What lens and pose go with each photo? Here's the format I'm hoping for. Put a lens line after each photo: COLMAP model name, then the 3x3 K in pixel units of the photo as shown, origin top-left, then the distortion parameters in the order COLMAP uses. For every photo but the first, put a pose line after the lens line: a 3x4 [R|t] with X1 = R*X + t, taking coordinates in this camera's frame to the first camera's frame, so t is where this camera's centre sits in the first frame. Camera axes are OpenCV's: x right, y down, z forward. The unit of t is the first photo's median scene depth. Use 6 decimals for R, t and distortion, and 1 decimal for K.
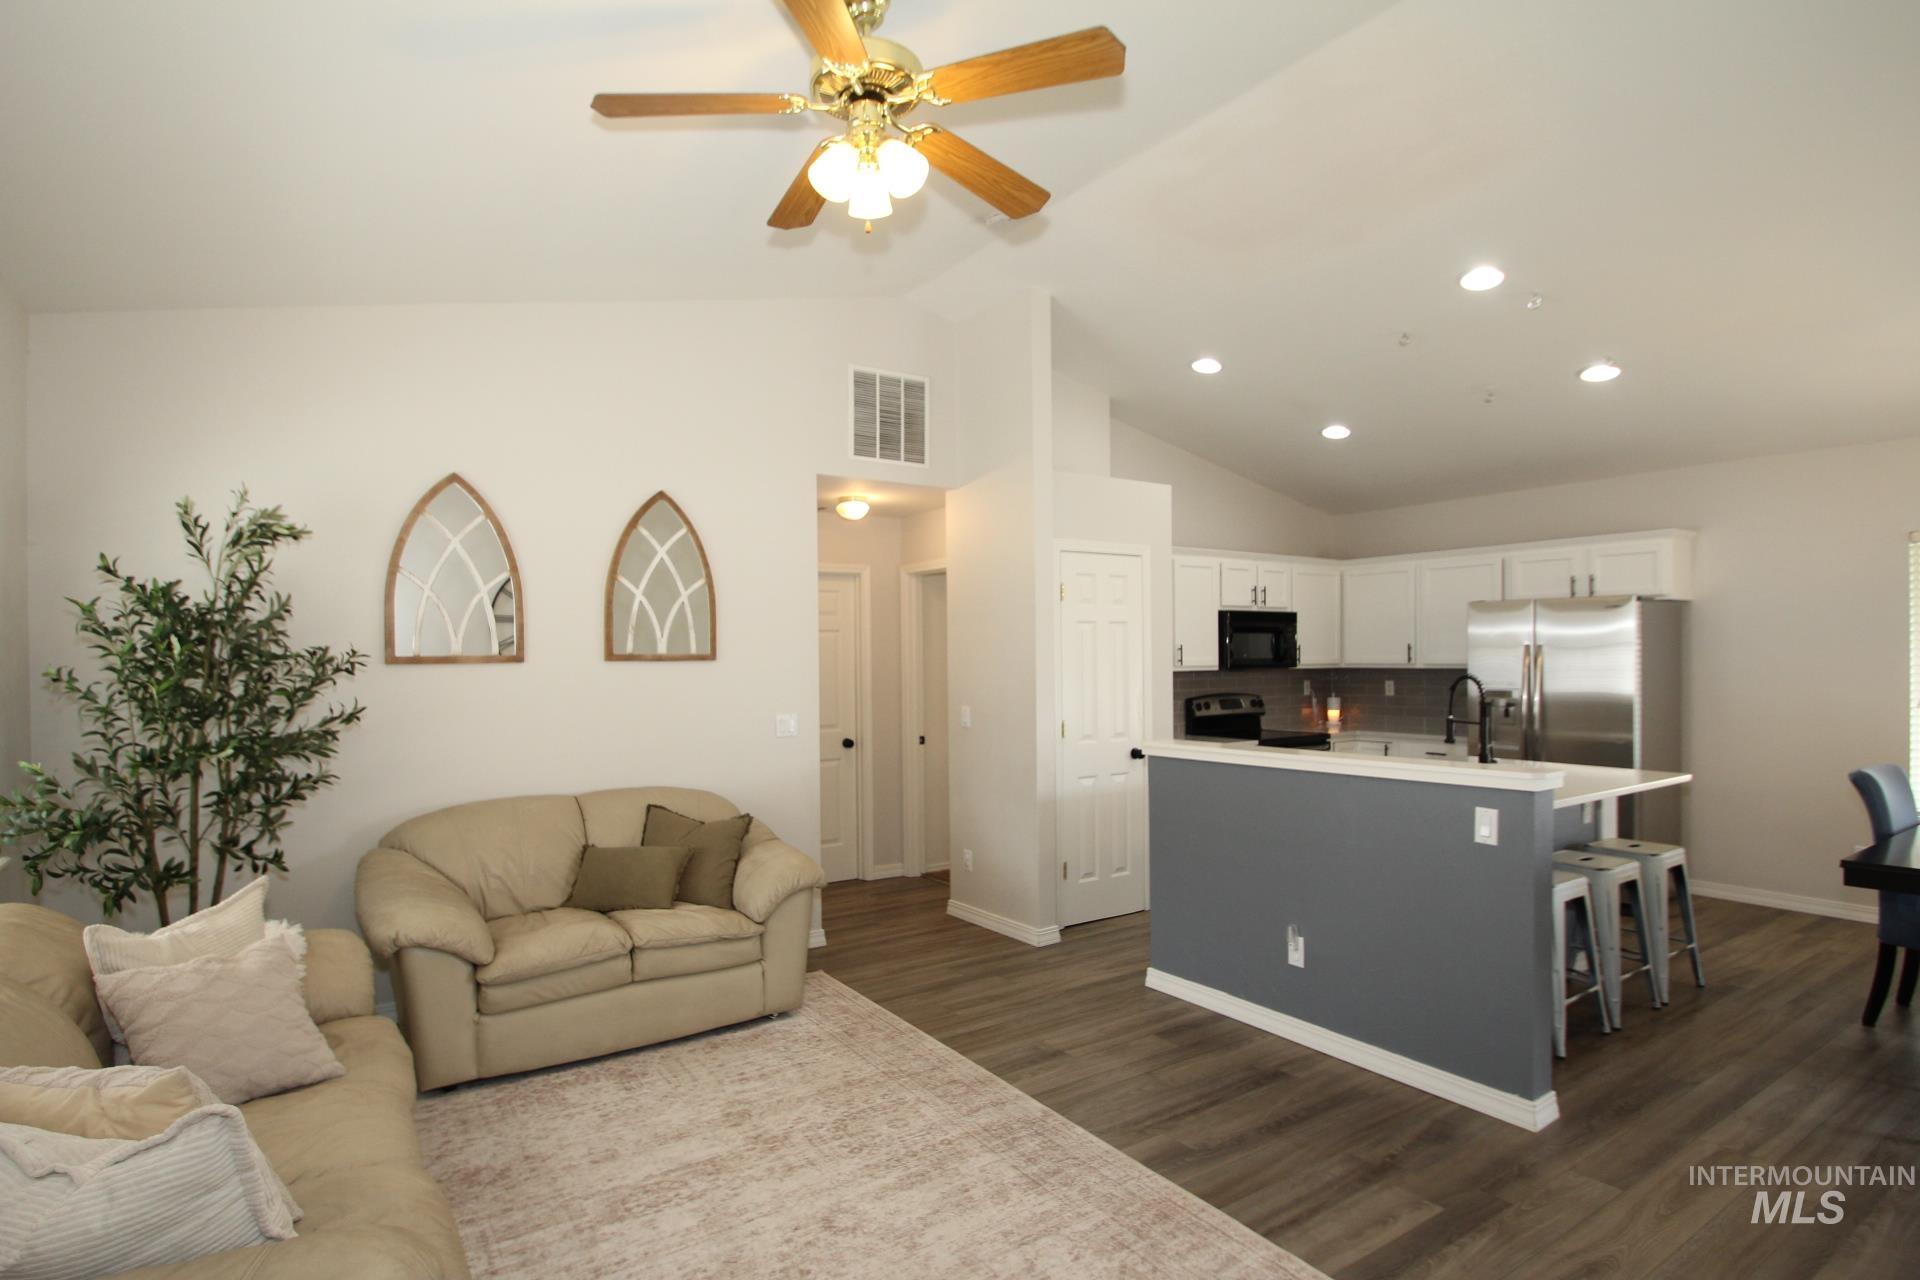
lens RADIAL K [[973.7, 0, 946.5], [0, 973.7, 670.4], [0, 0, 1]] dist [-0.001906, -0.013112]
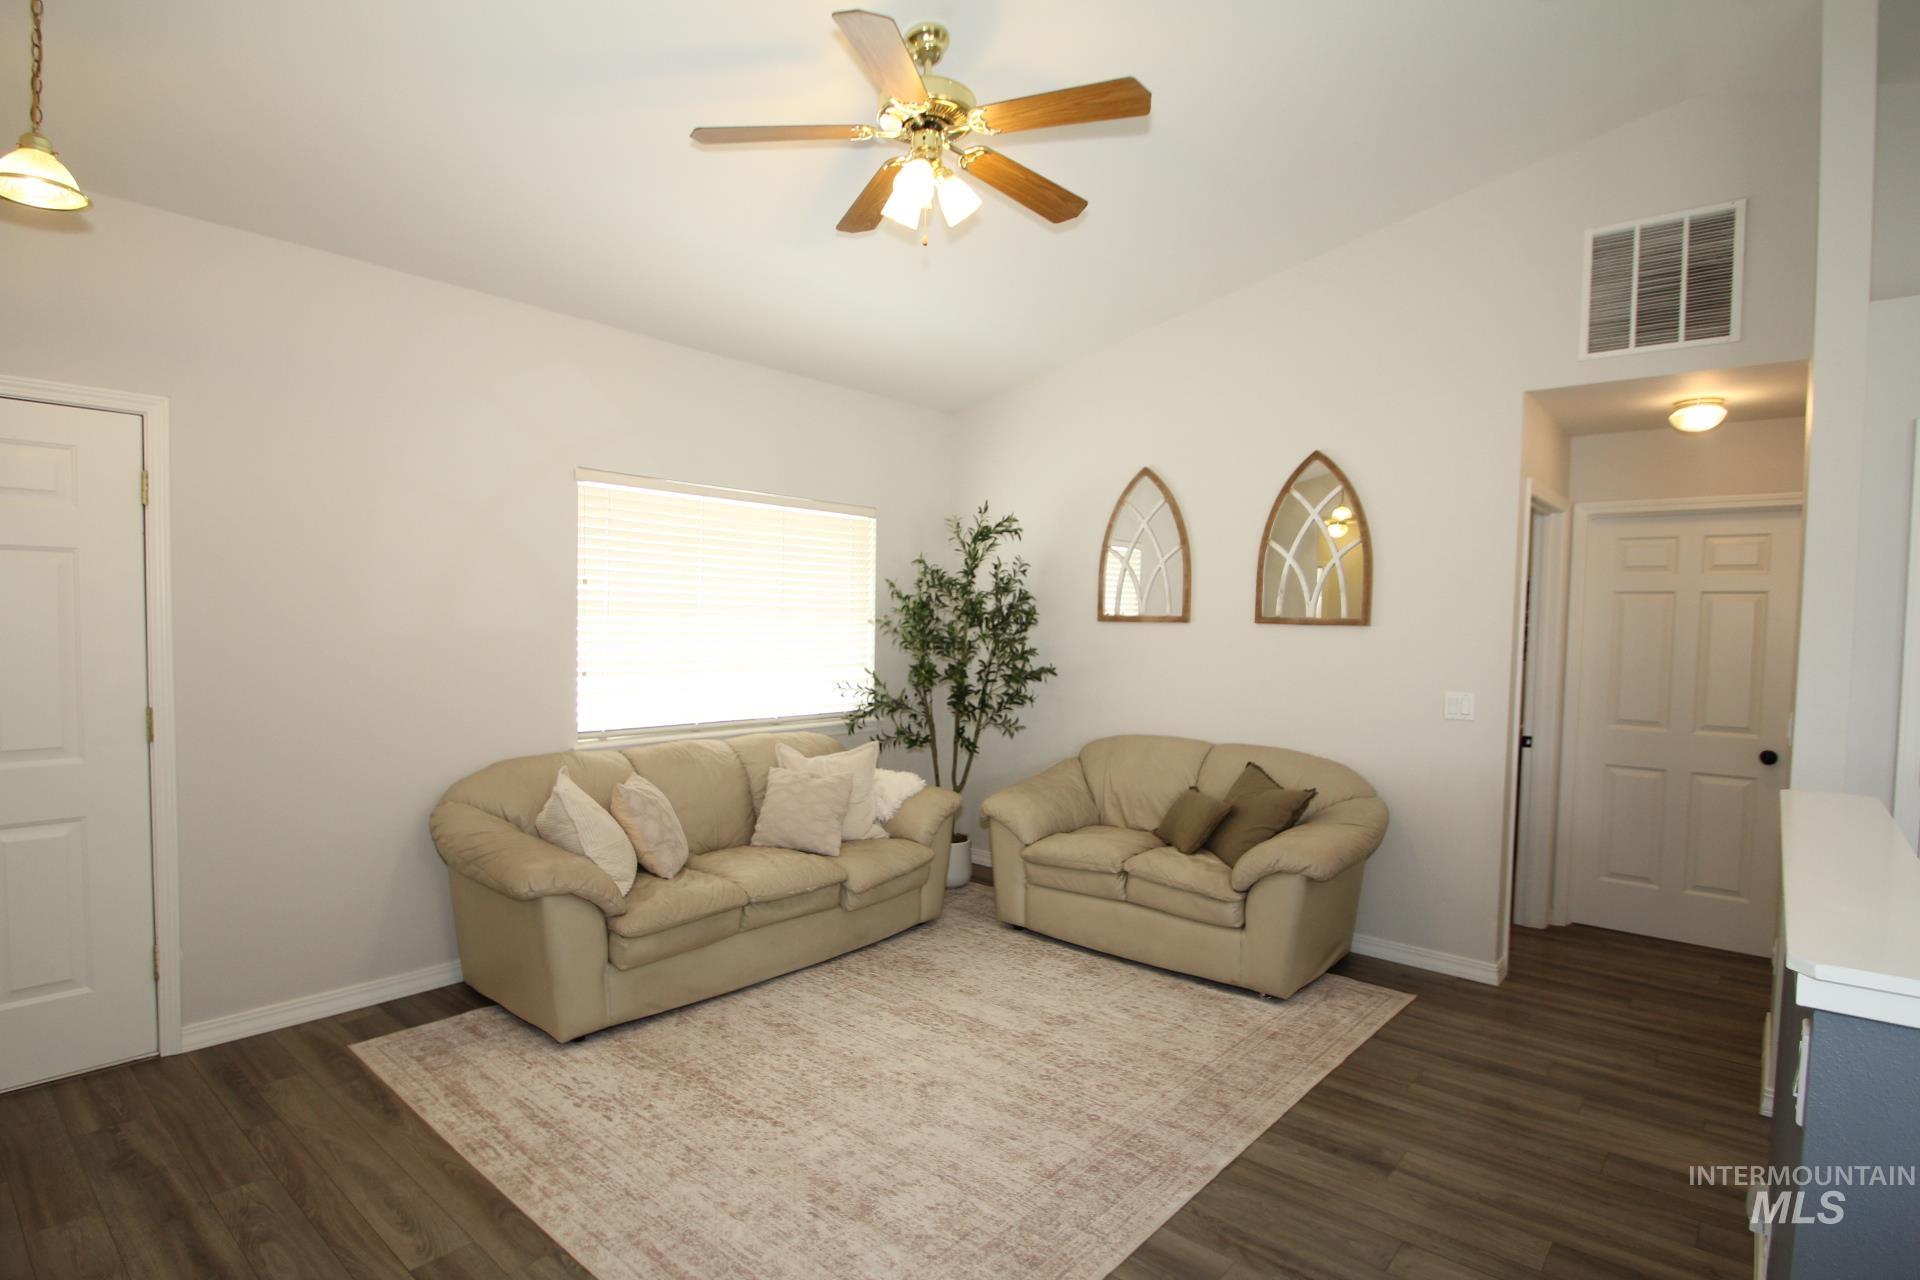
lens RADIAL K [[987.8, 0, 951.0], [0, 987.8, 670.9], [0, 0, 1]] dist [0.001352, -0.014334]
pose [[0.265439, 0.066349, -0.961842, 0.740832], [-0.034493, 0.997644, 0.059300, -0.012665], [0.963510, 0.017436, 0.267103, 0.494958]]
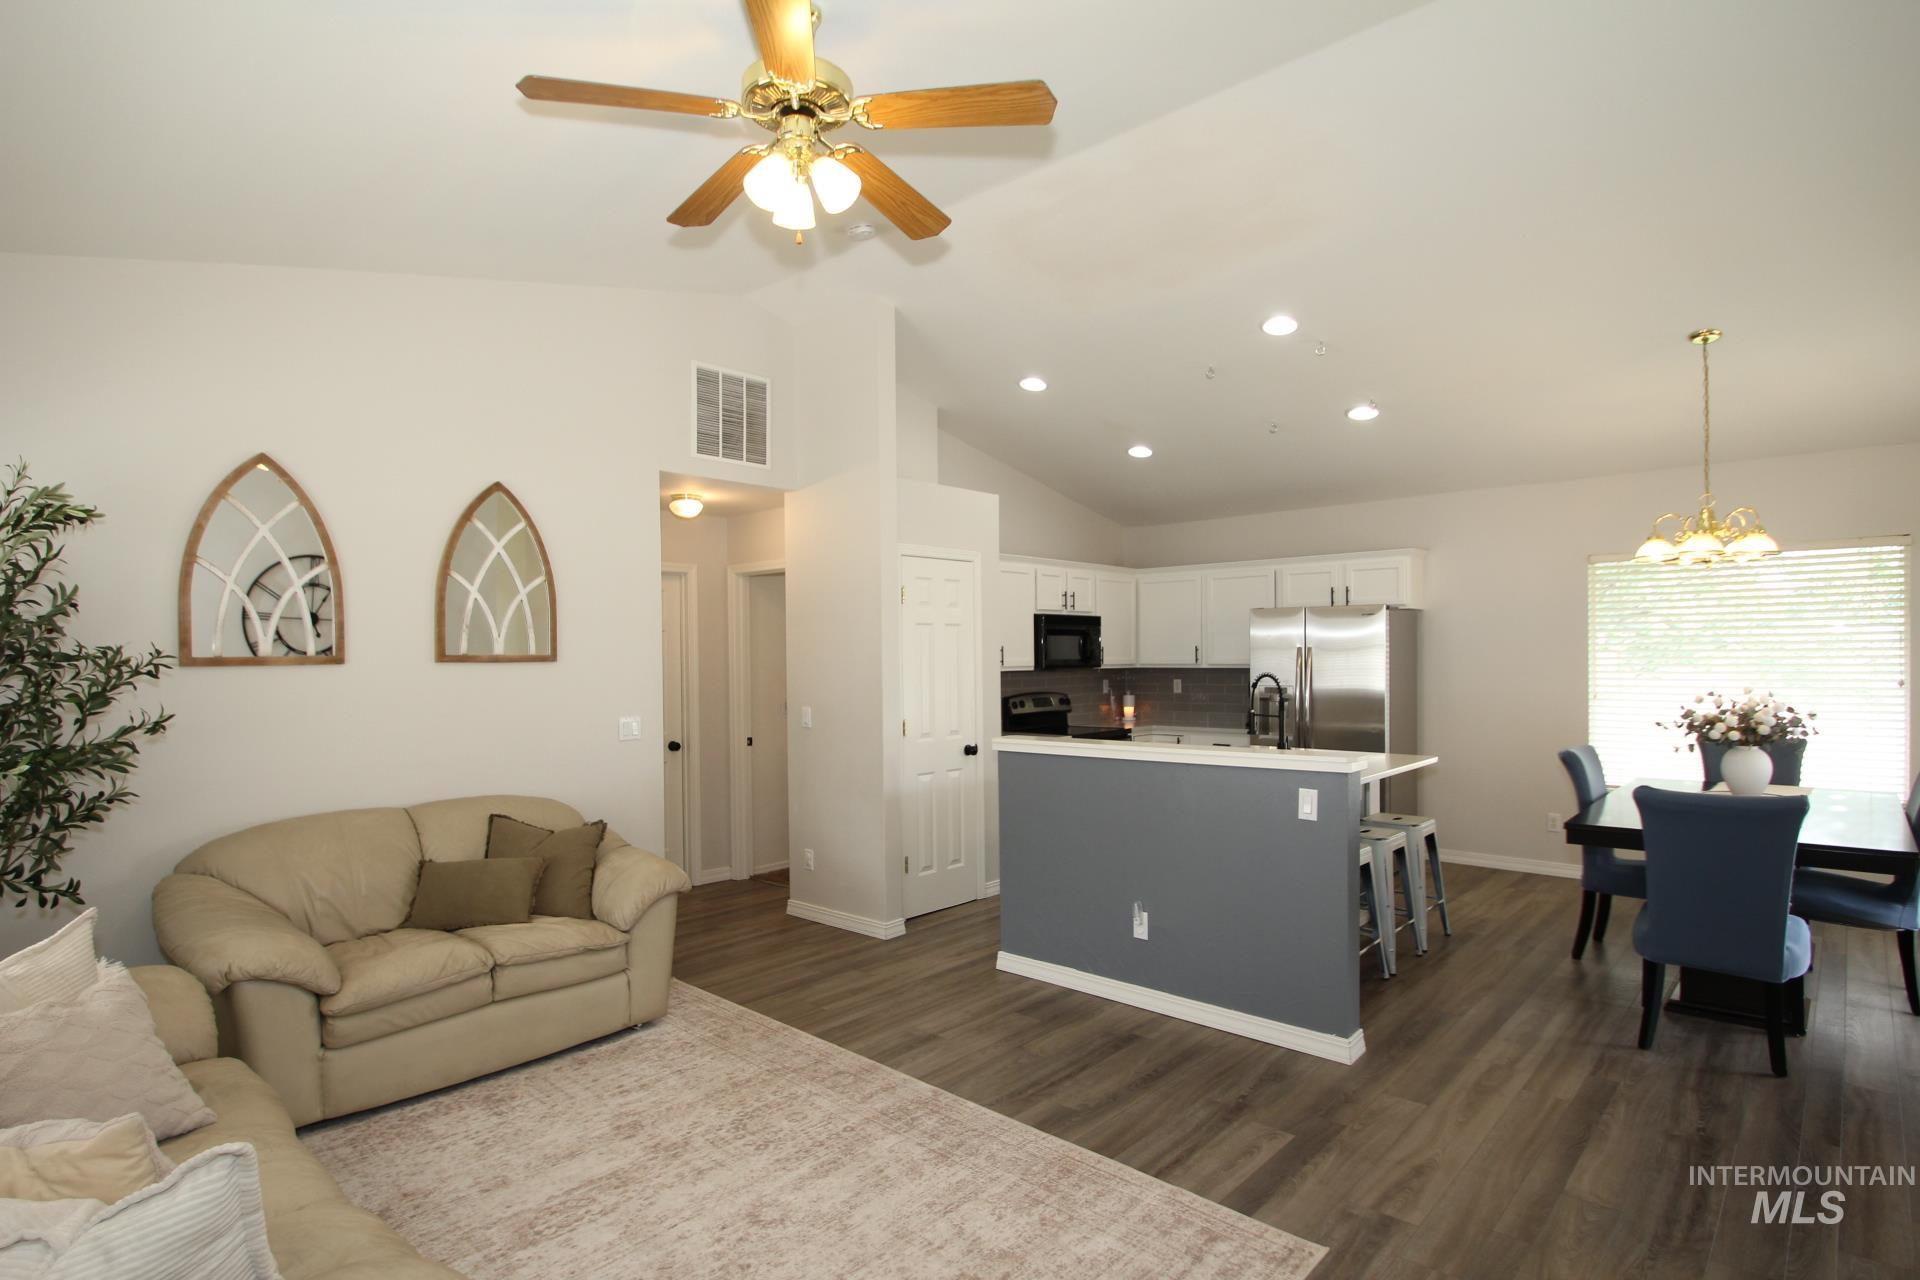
lens RADIAL K [[973.7, 0, 946.5], [0, 973.7, 670.4], [0, 0, 1]] dist [-0.001906, -0.013112]
pose [[0.972449, -0.003253, 0.233094, -0.115773], [0.003514, 0.999994, -0.000701, 0.000443], [-0.233090, 0.001501, 0.972454, -0.021537]]
